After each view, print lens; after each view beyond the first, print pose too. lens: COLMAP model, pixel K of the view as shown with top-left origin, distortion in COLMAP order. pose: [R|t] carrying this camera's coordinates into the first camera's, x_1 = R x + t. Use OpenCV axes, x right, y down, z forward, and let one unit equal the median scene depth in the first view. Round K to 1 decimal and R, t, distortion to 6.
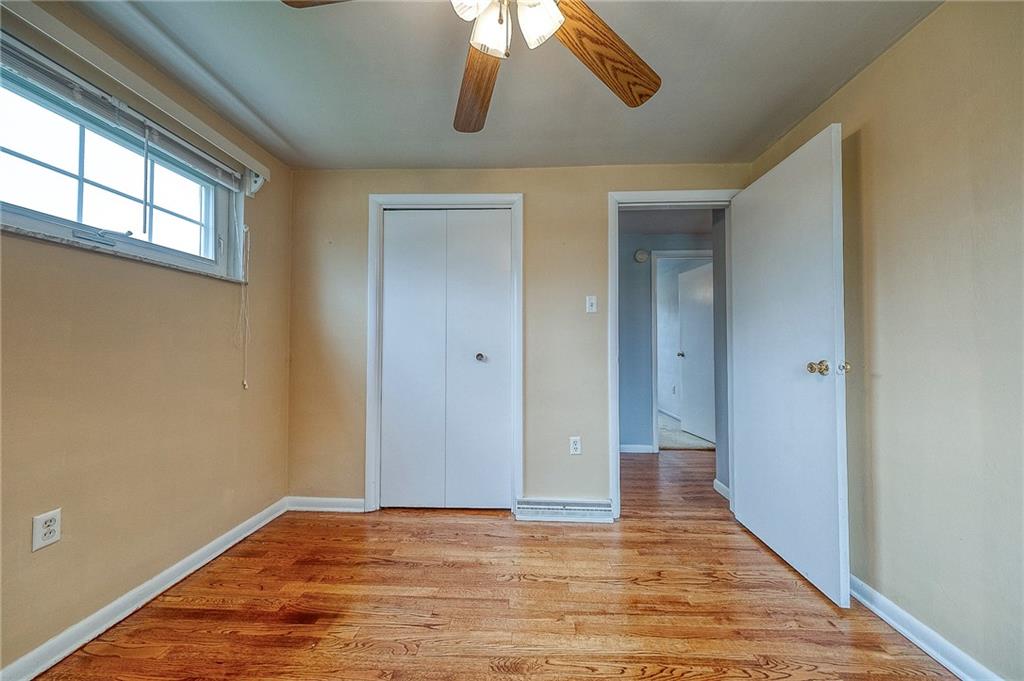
lens RADIAL K [[343.4, 0, 517.7], [0, 343.4, 340.4], [0, 0, 1]] dist [0.000754, 0.000031]
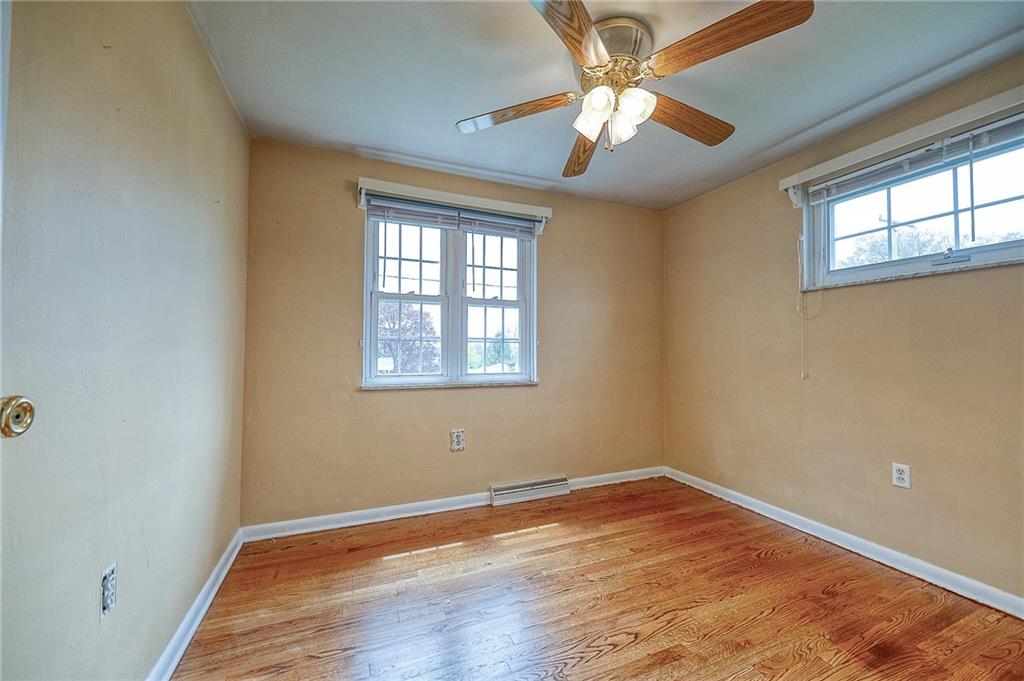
lens RADIAL K [[386.2, 0, 515.5], [0, 386.2, 338.1], [0, 0, 1]] dist [0.015284, -0.000120]
pose [[-0.903909, -0.013906, -0.427500, 0.755753], [0.008341, 0.998708, -0.050124, 0.030538], [0.427644, -0.048873, -0.902625, 1.657333]]
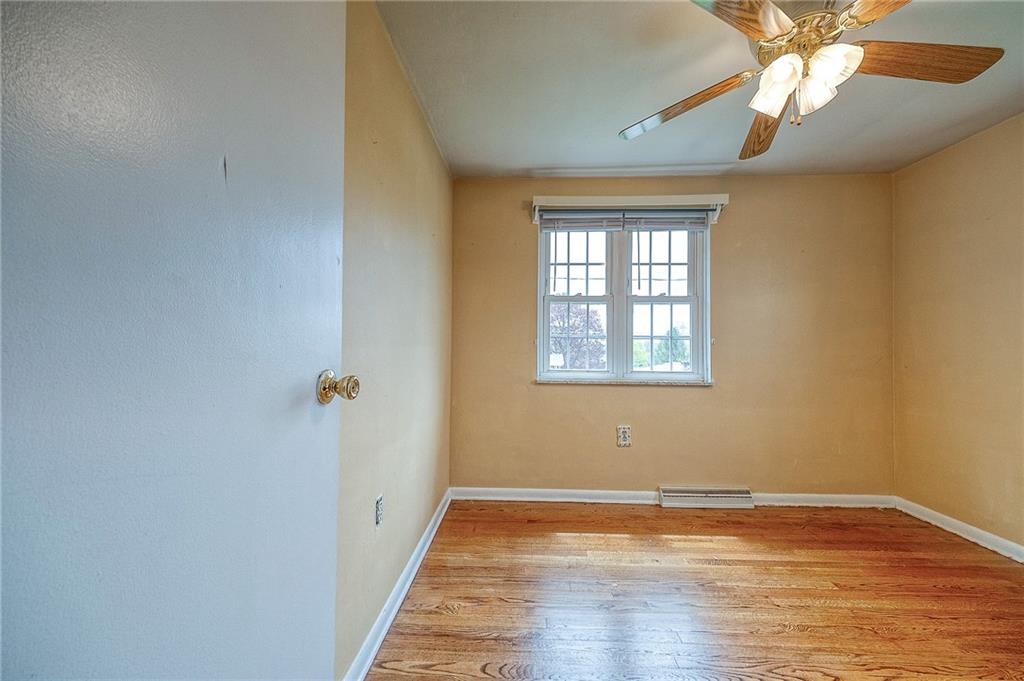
lens RADIAL K [[382.7, 0, 514.5], [0, 382.7, 340.6], [0, 0, 1]] dist [0.000962, -0.000081]
pose [[-0.999944, -0.004608, -0.009534, 0.763711], [-0.004247, 0.999286, -0.037531, 0.029036], [0.009700, -0.037488, -0.999250, 1.719781]]
